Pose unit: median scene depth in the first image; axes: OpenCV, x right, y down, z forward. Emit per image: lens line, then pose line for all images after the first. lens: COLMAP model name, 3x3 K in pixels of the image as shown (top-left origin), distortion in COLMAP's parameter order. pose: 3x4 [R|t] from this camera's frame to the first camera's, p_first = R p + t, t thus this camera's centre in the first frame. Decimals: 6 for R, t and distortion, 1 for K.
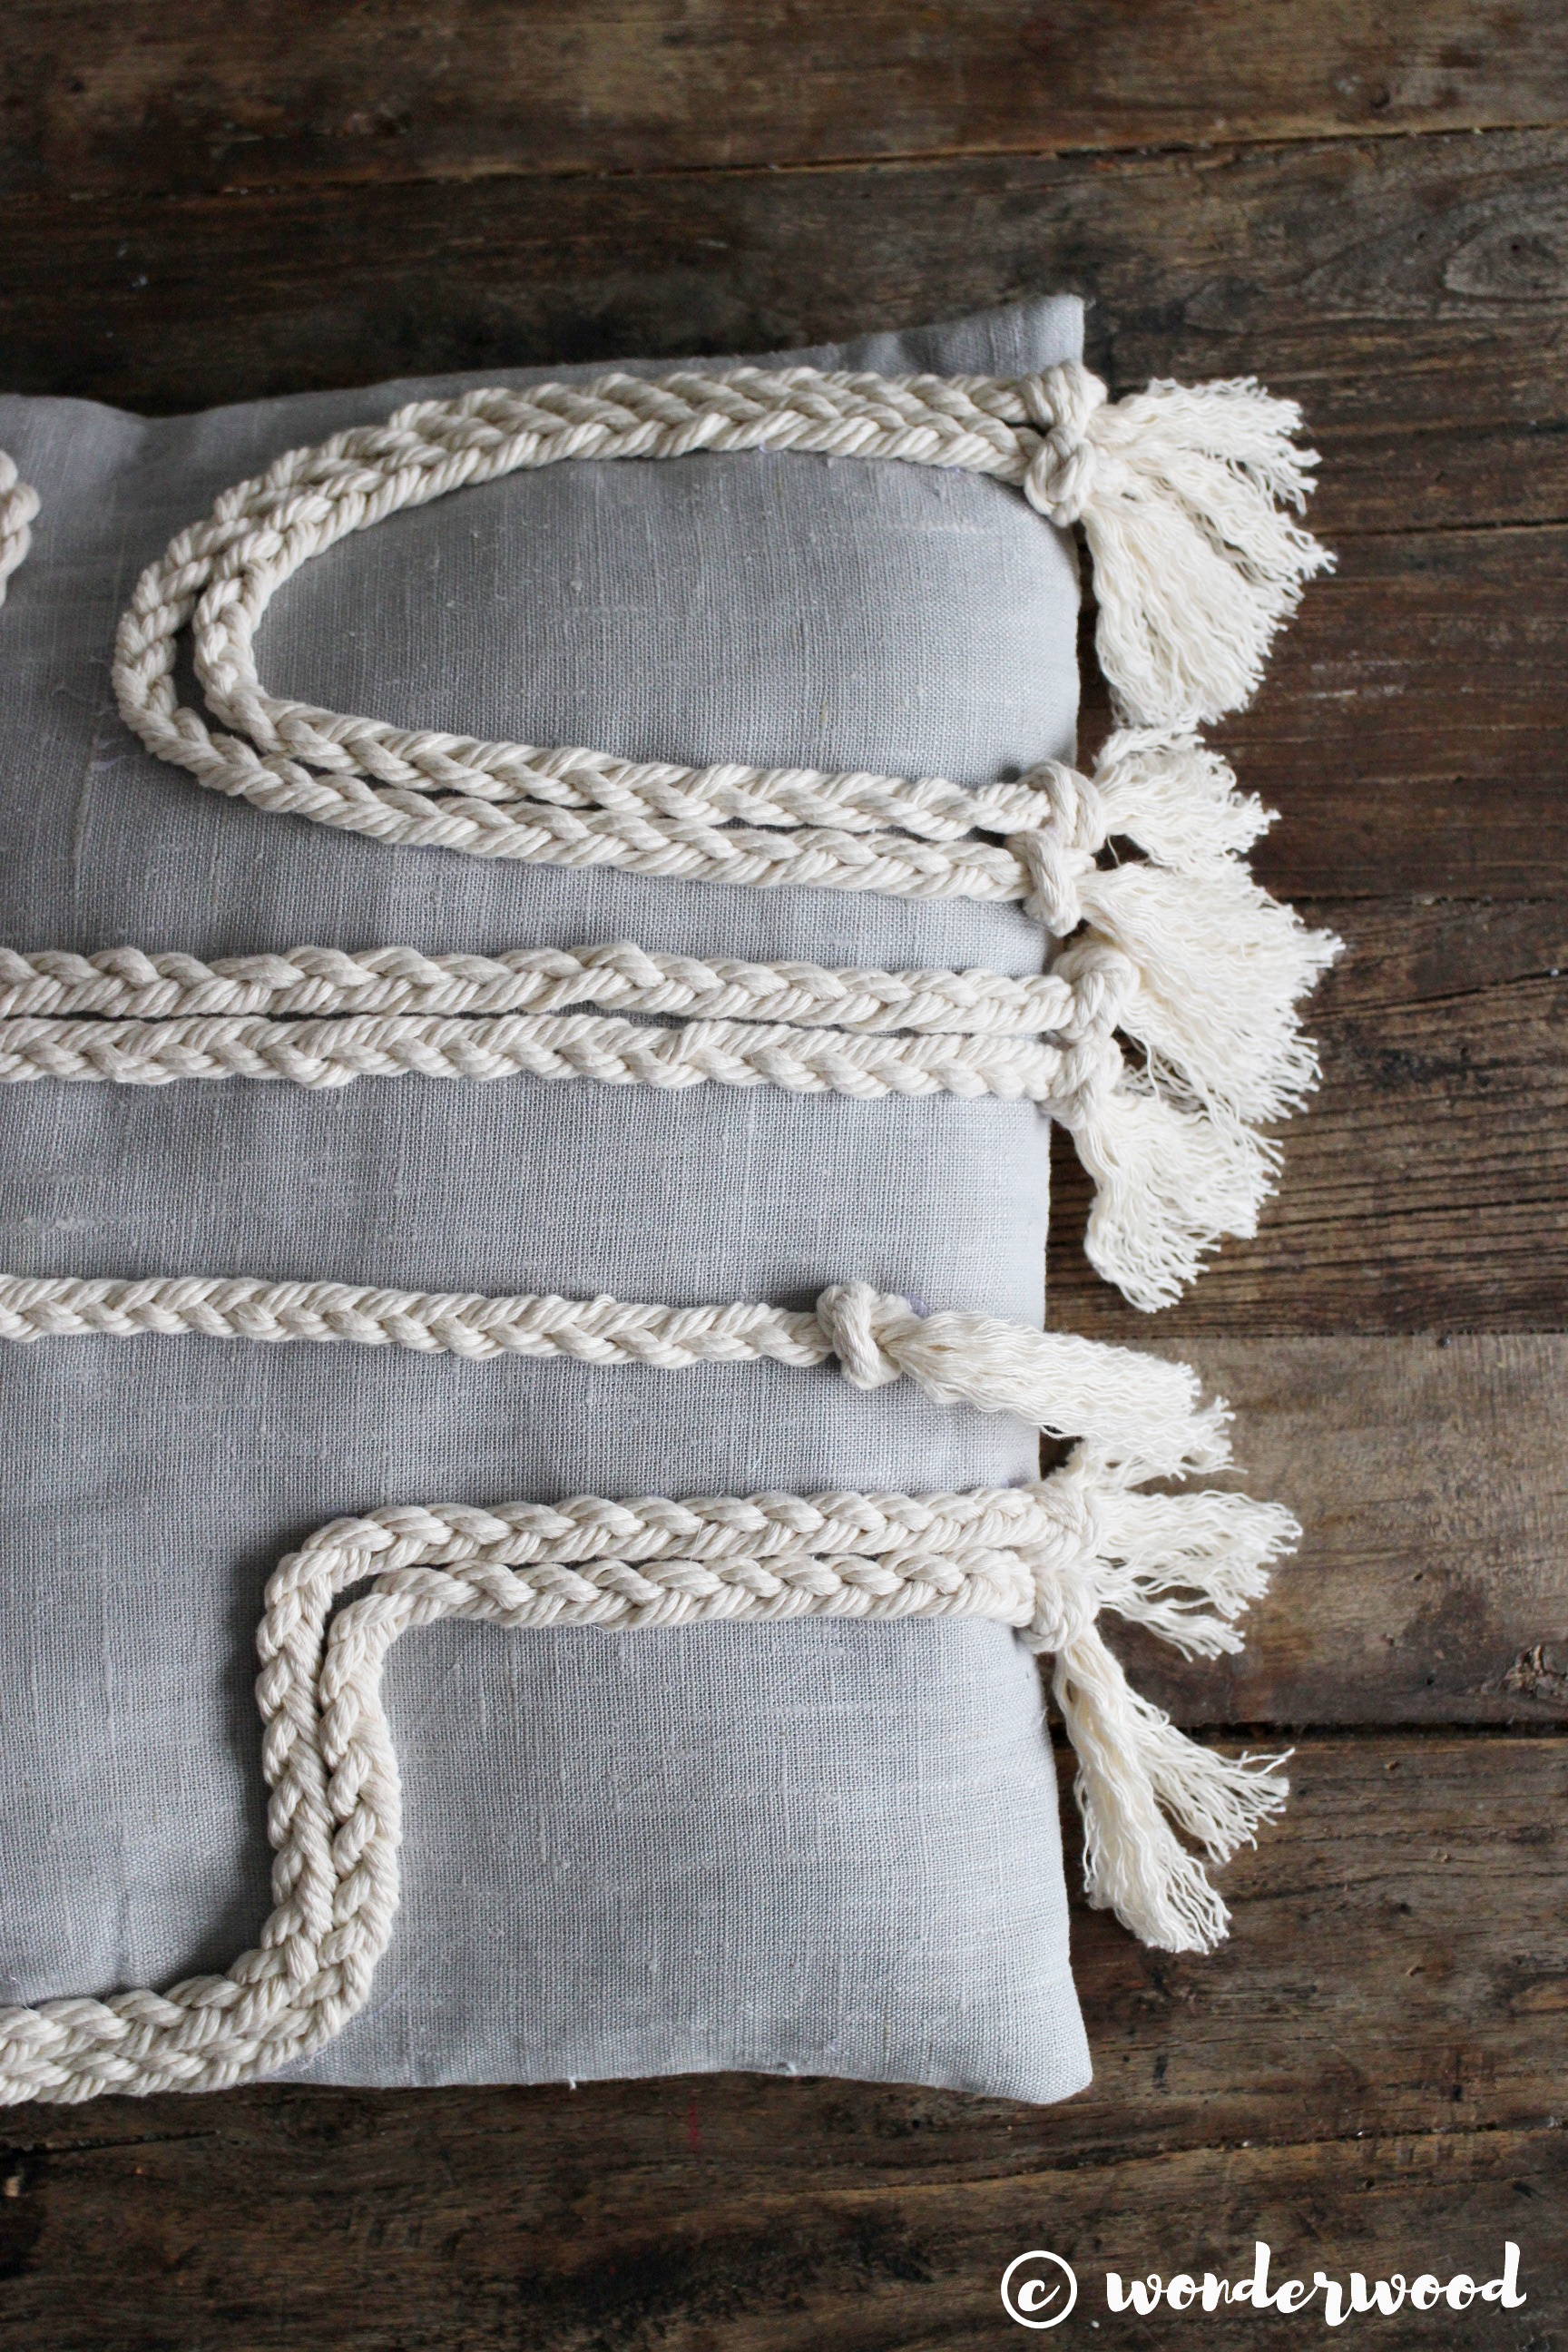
lens RADIAL K [[2370.5, 0, 716.5], [0, 2370.5, 1145.0], [0, 0, 1]] dist [0.000386, 0.000000]
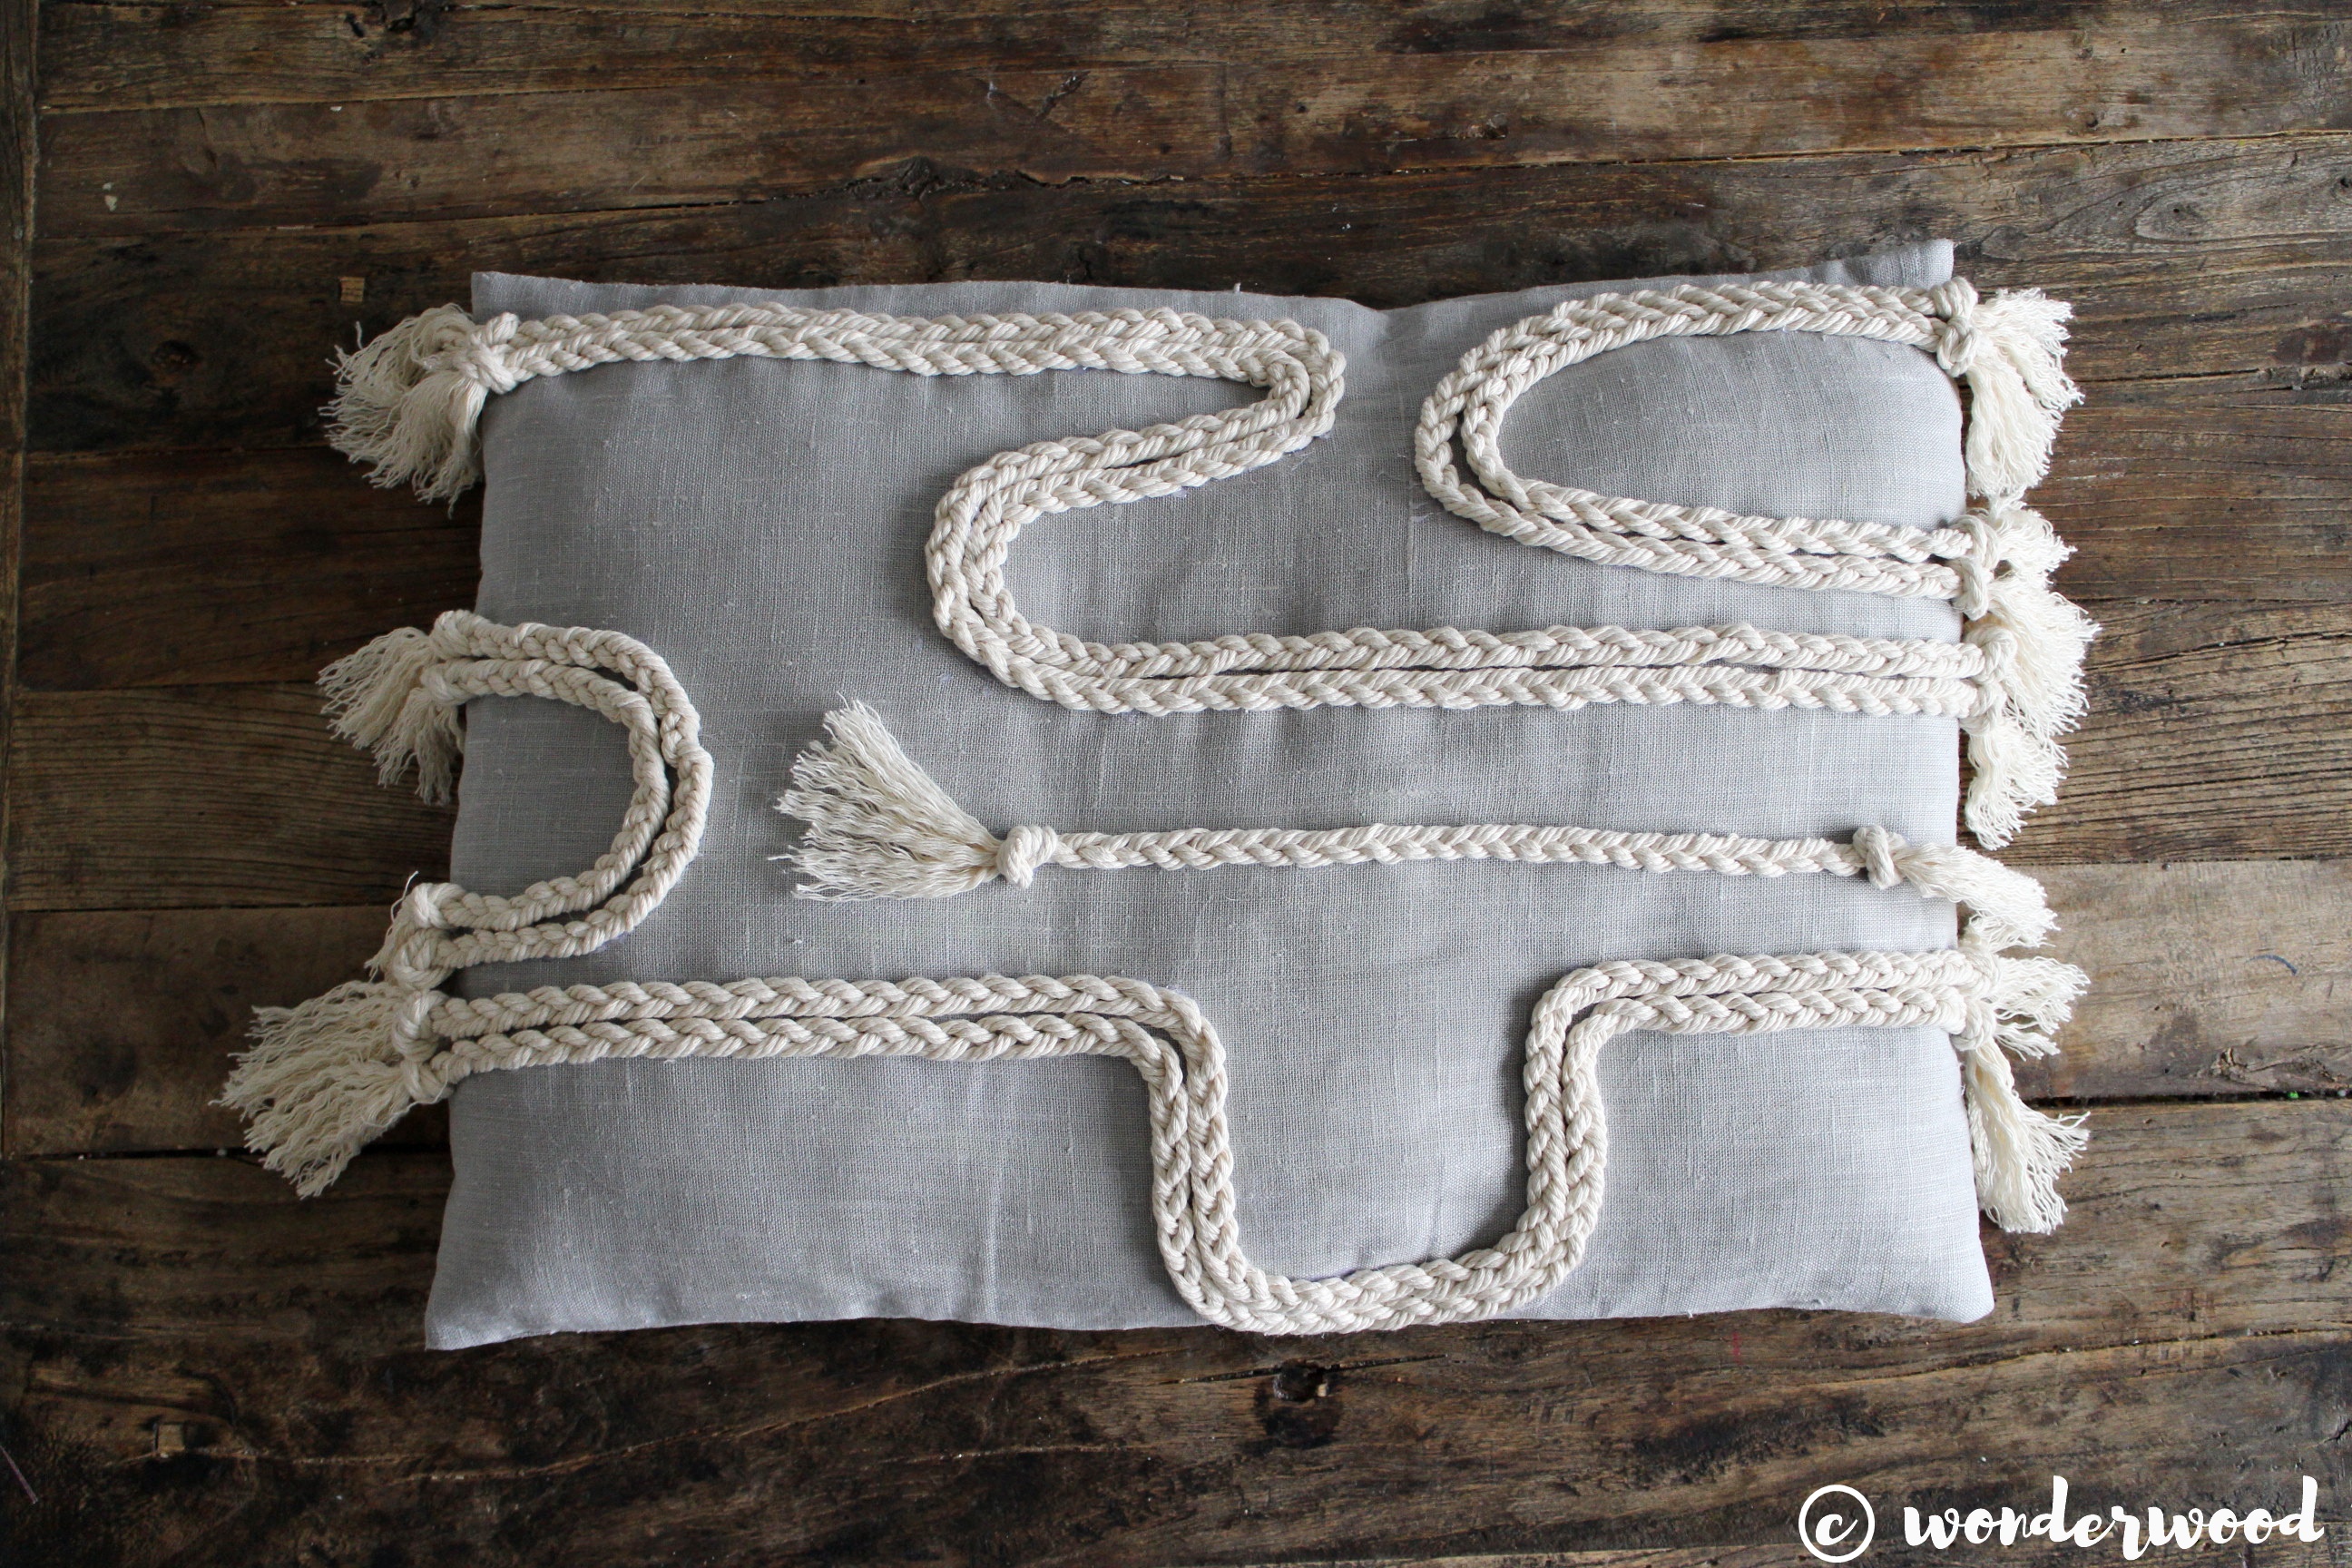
lens RADIAL K [[1694.5, 0, 1172.8], [0, 1694.5, 781.9], [0, 0, 1]] dist [-0.033751, 0.011642]
pose [[0.999865, -0.006618, 0.015068, -0.418350], [0.006880, 0.999825, -0.017389, 0.040799], [-0.014950, 0.017490, 0.999735, -0.167791]]
